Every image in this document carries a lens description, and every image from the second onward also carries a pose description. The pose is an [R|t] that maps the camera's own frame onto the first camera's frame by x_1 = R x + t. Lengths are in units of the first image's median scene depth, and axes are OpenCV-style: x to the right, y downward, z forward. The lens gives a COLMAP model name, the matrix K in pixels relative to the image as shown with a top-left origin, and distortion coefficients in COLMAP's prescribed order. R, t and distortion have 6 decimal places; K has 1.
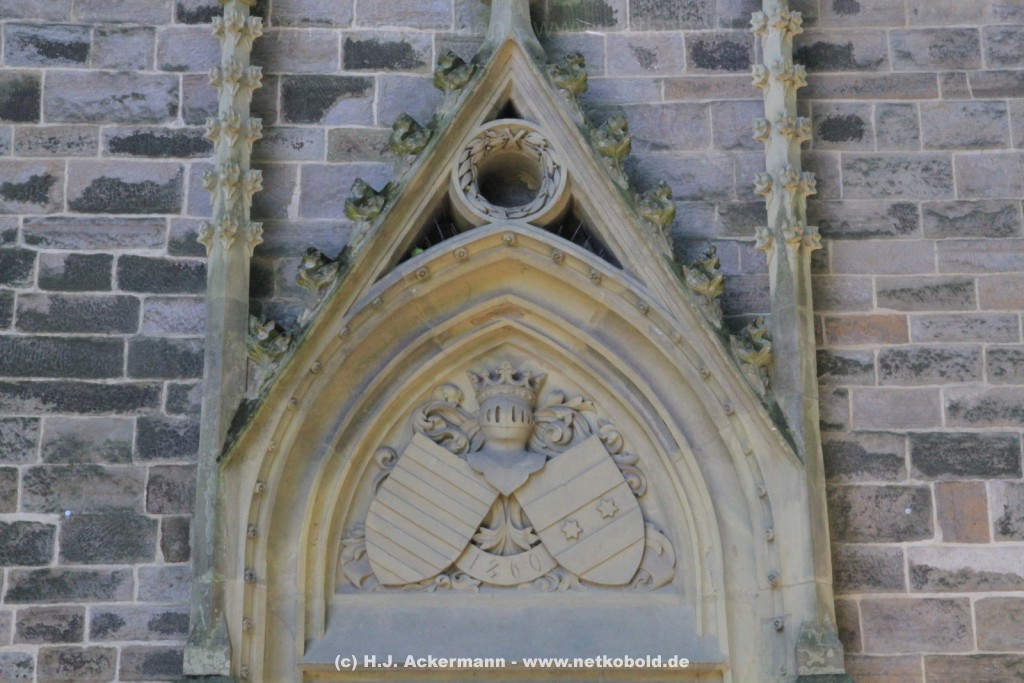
lens RADIAL K [[2276.4, 0, 511.0], [0, 2276.4, 337.8], [0, 0, 1]] dist [0.258025, 0.000000]
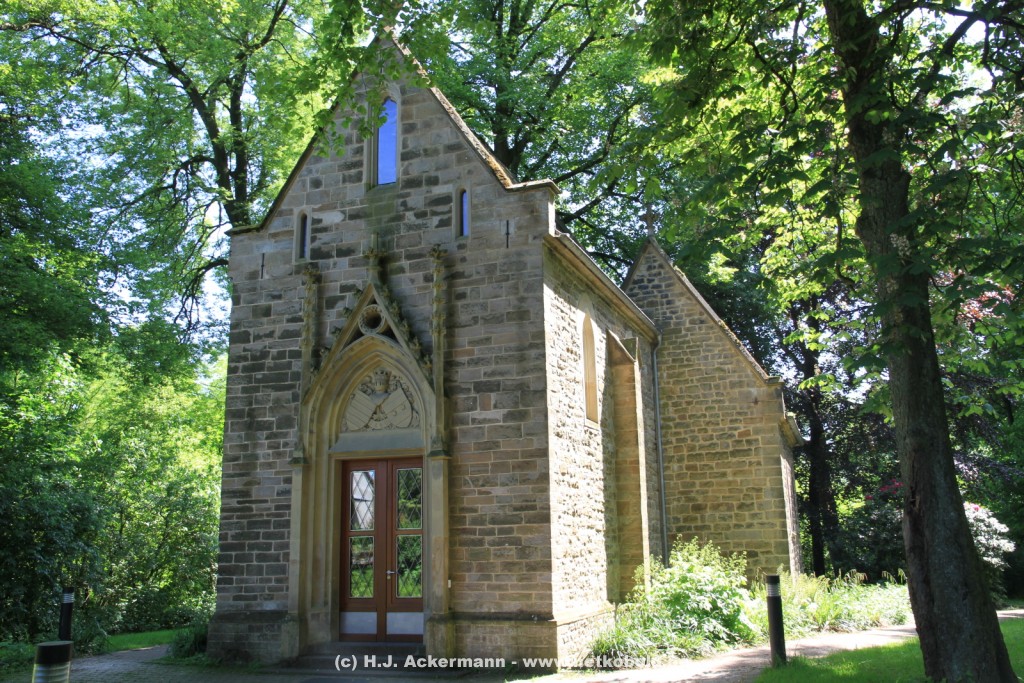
lens RADIAL K [[947.4, 0, 502.9], [0, 947.4, 337.8], [0, 0, 1]] dist [0.018164, 0.000000]
pose [[0.929347, -0.087318, -0.358734, 0.765255], [0.118574, 0.990748, 0.066026, -0.121673], [0.349650, -0.103898, 0.931102, -0.384385]]
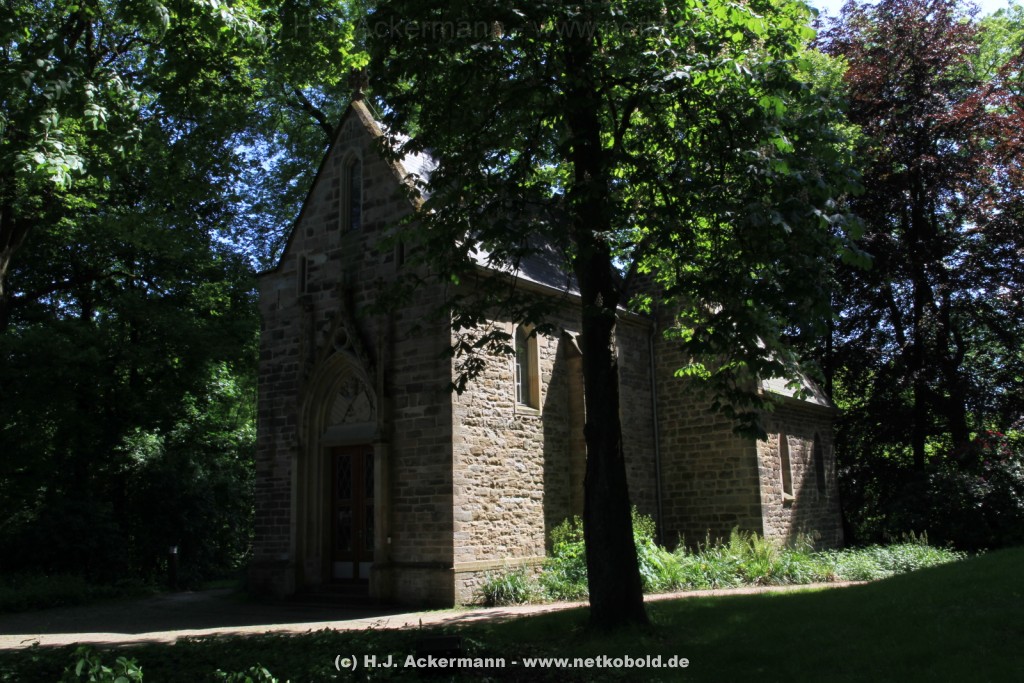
lens RADIAL K [[967.3, 0, 492.5], [0, 967.3, 341.4], [0, 0, 1]] dist [0.022912, 0.000000]
pose [[0.775583, -0.121610, -0.619421, 1.545296], [0.201781, 0.977546, 0.060731, -0.128903], [0.598127, -0.172089, 0.782707, -0.427268]]
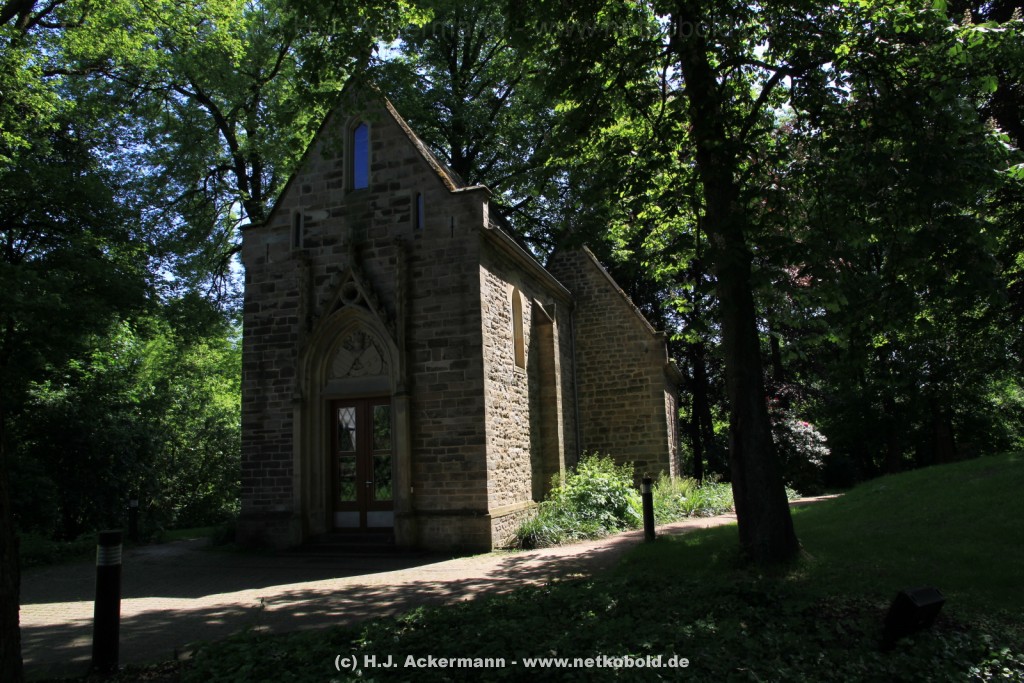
lens RADIAL K [[739.4, 0, 503.5], [0, 739.4, 347.0], [0, 0, 1]] dist [-0.086538, 0.040912]
pose [[0.943169, -0.078395, -0.322934, 0.825989], [0.126979, 0.983054, 0.132215, -0.128331], [0.307097, -0.165707, 0.937141, -0.414558]]
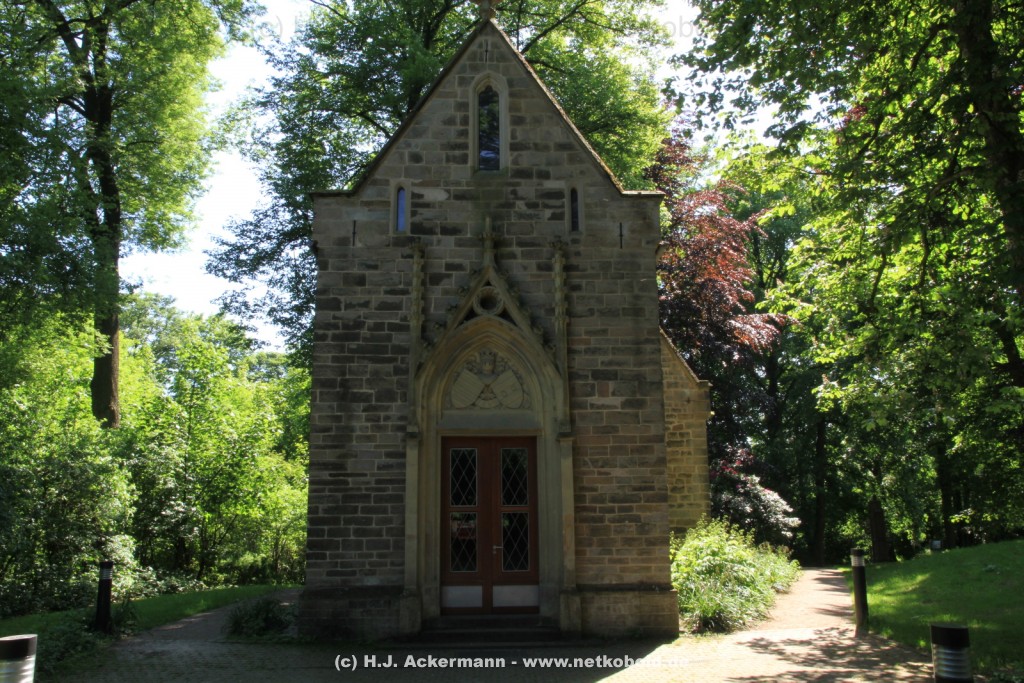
lens RADIAL K [[868.0, 0, 512.0], [0, 868.0, 337.3], [0, 0, 1]] dist [-0.037348, 0.045376]
pose [[0.999878, 0.002799, 0.015360, 0.016726], [-0.004242, 0.995488, 0.094796, -0.151977], [-0.015025, -0.094850, 0.995378, -0.464006]]
